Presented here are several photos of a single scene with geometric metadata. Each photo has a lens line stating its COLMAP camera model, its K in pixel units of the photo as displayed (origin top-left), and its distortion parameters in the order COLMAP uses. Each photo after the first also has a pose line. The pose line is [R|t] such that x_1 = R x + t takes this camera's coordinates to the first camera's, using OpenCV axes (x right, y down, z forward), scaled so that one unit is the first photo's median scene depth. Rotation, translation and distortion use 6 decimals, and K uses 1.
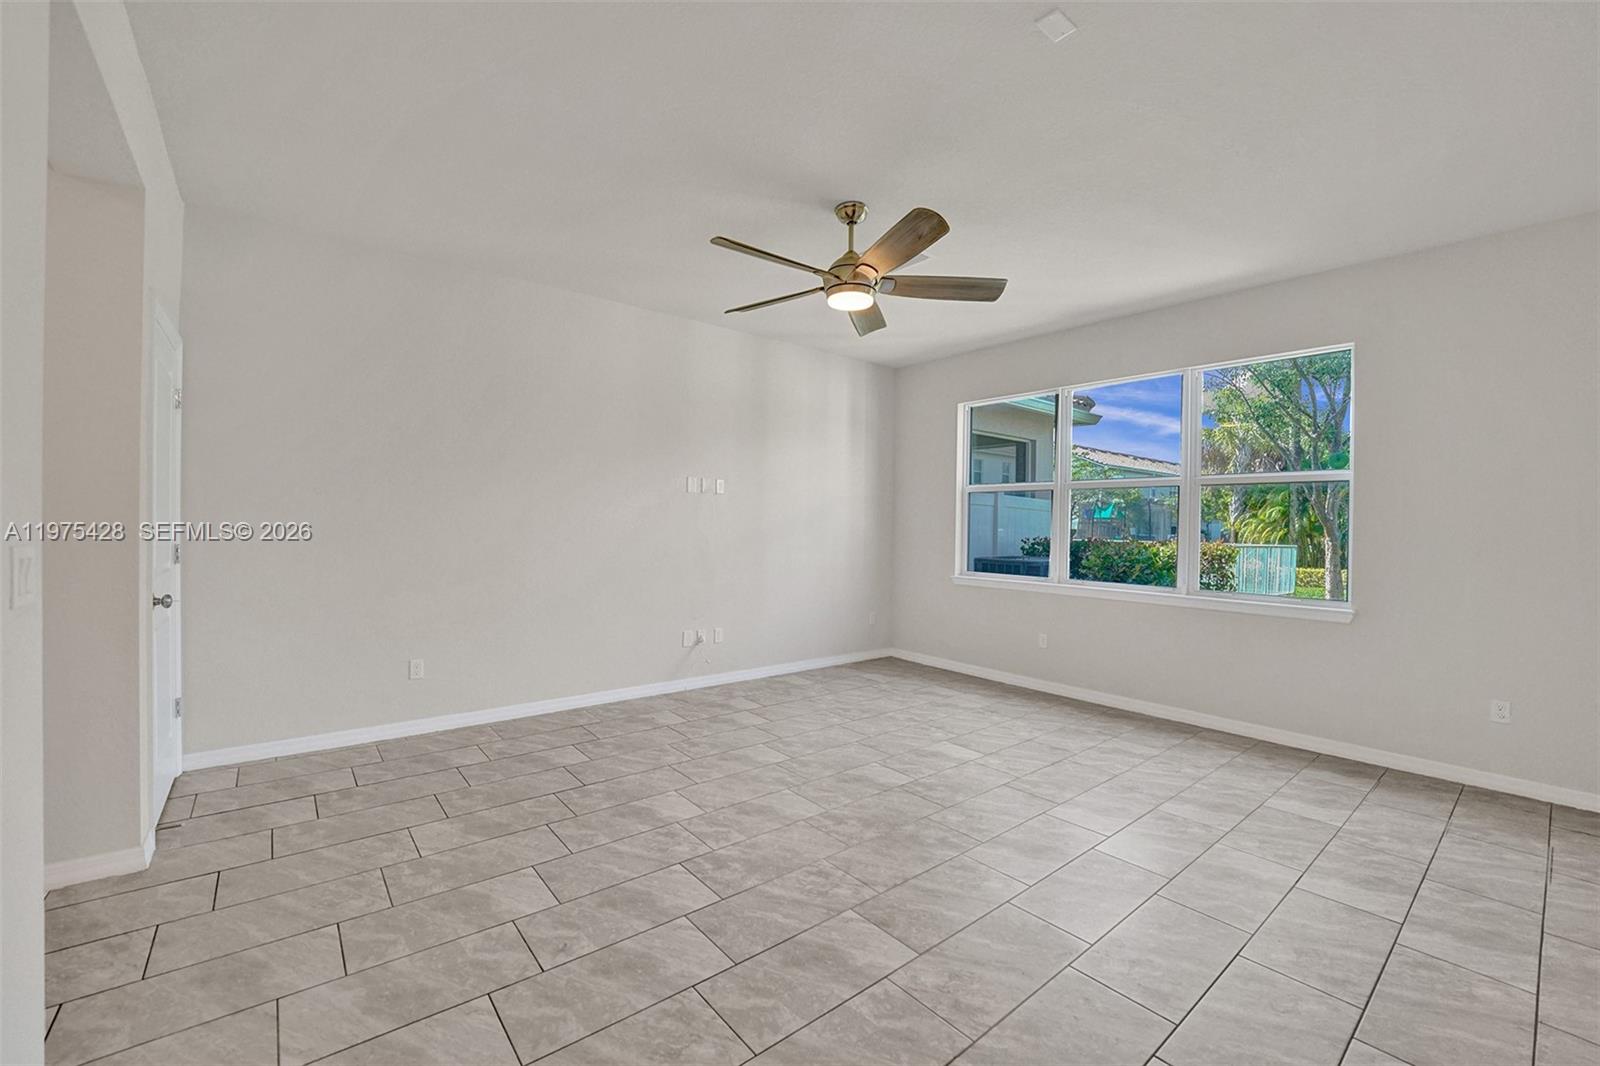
lens RADIAL K [[645.8, 0, 796.7], [0, 645.8, 538.5], [0, 0, 1]] dist [-0.032509, 0.004227]
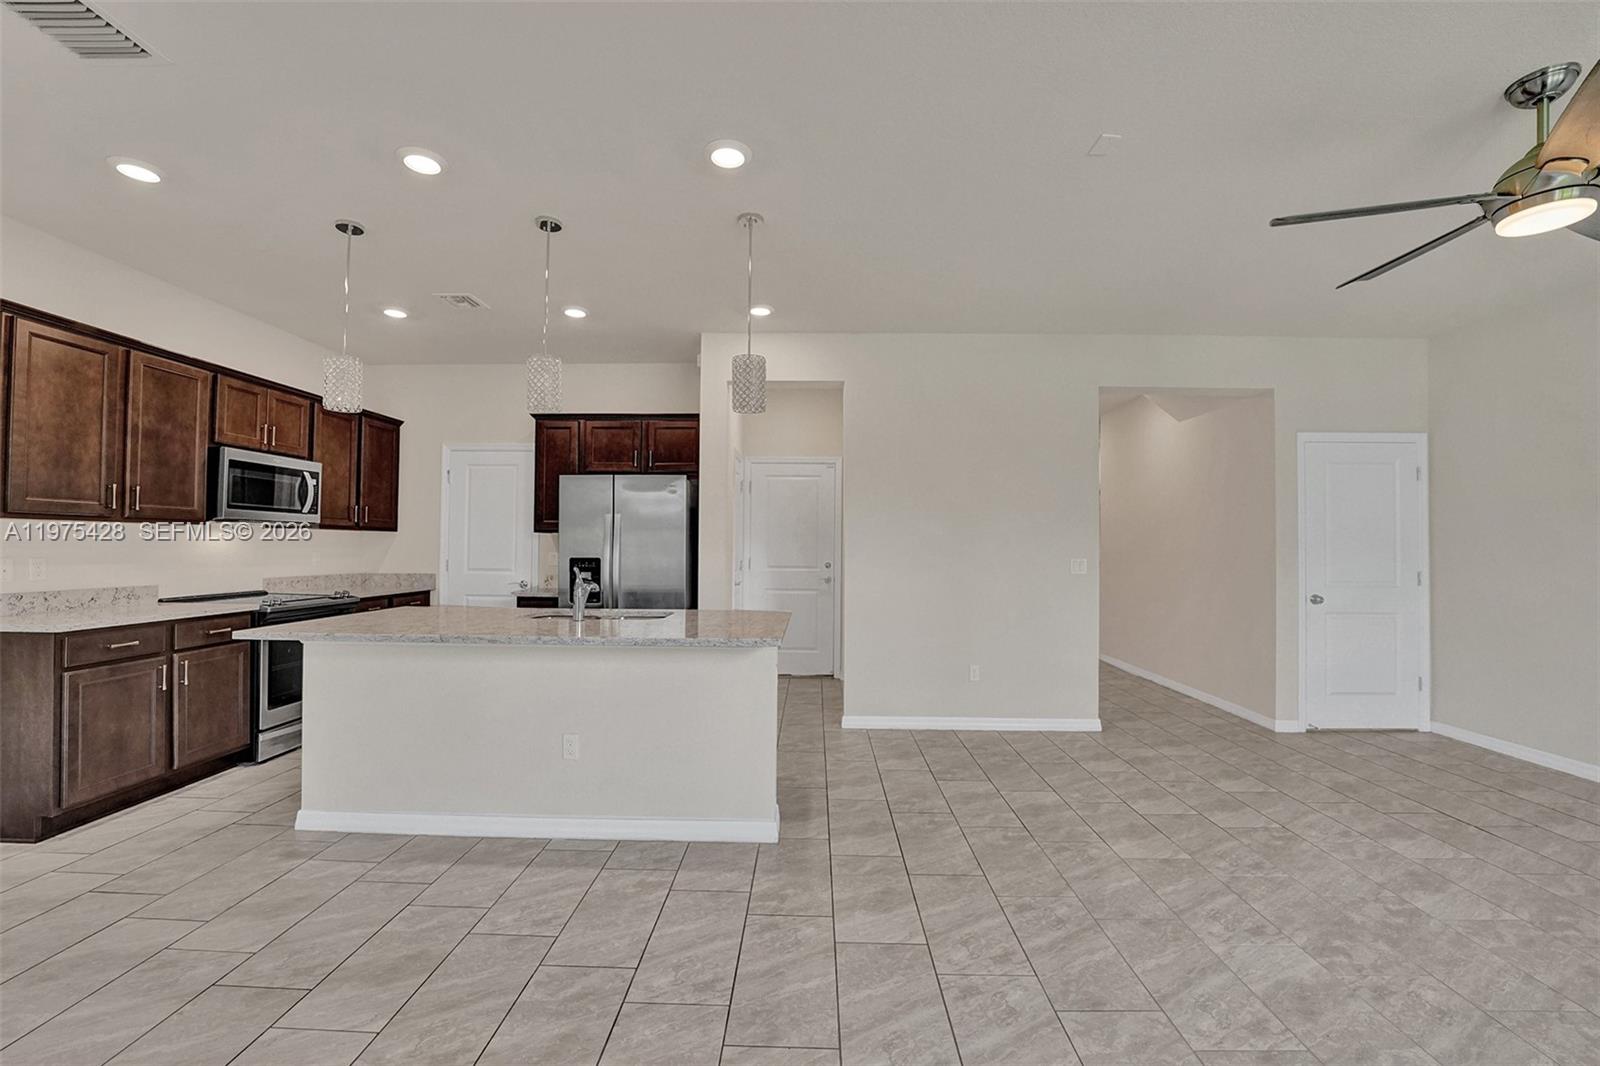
lens RADIAL K [[650.1, 0, 797.4], [0, 650.1, 534.6], [0, 0, 1]] dist [-0.029350, 0.003501]
pose [[-0.644052, -0.031991, -0.764313, 0.990389], [-0.035898, 0.999288, -0.011577, -0.004646], [0.764139, 0.019981, -0.644742, 0.768110]]
